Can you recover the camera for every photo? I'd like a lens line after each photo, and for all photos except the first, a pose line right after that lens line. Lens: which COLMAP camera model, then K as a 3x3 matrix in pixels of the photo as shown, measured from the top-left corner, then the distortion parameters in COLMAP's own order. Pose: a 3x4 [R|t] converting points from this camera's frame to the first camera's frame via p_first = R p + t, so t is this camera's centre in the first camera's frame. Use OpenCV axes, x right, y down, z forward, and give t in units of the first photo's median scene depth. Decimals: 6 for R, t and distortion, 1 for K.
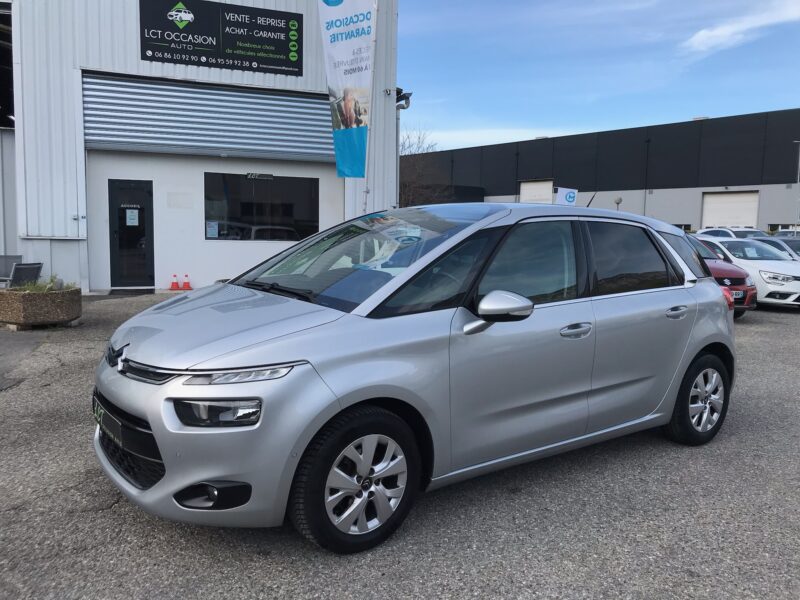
lens RADIAL K [[657.9, 0, 395.3], [0, 657.9, 294.1], [0, 0, 1]] dist [0.019962, -0.002985]
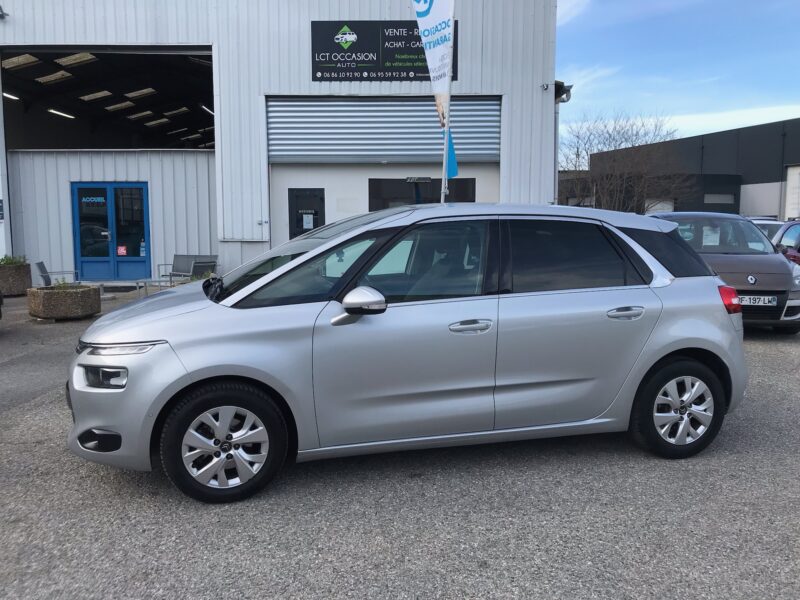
lens RADIAL K [[657.9, 0, 394.3], [0, 657.9, 296.7], [0, 0, 1]] dist [0.019962, -0.002985]
pose [[0.931520, 0.018065, -0.363241, 0.160954], [-0.015417, 0.999829, 0.010187, -0.000123], [0.363363, -0.003889, 0.931640, 0.000272]]
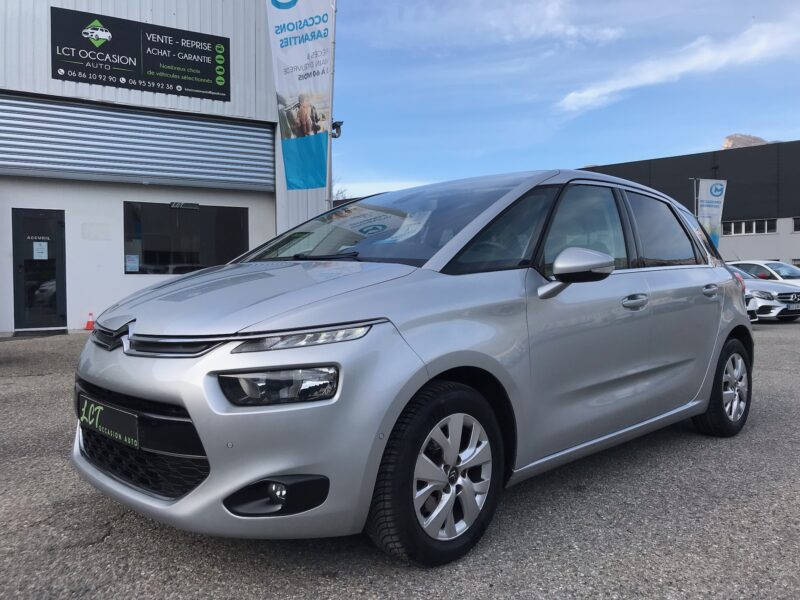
lens RADIAL K [[657.9, 0, 396.4], [0, 657.9, 296.4], [0, 0, 1]] dist [0.019962, -0.002985]
pose [[0.988957, -0.028090, 0.145519, -0.053965], [0.038597, 0.996808, -0.069890, 0.029473], [-0.143091, 0.074735, 0.986884, 0.047158]]
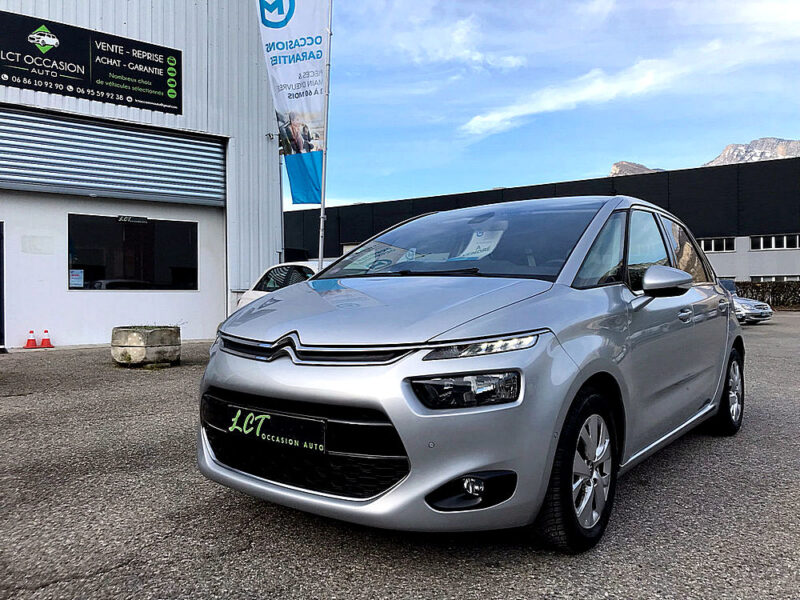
lens RADIAL K [[657.9, 0, 394.9], [0, 657.9, 297.6], [0, 0, 1]] dist [0.019962, -0.002985]
pose [[0.959002, -0.024534, 0.282335, -0.131678], [0.051119, 0.994880, -0.087183, 0.028615], [-0.278750, 0.098042, 0.955346, 0.046560]]
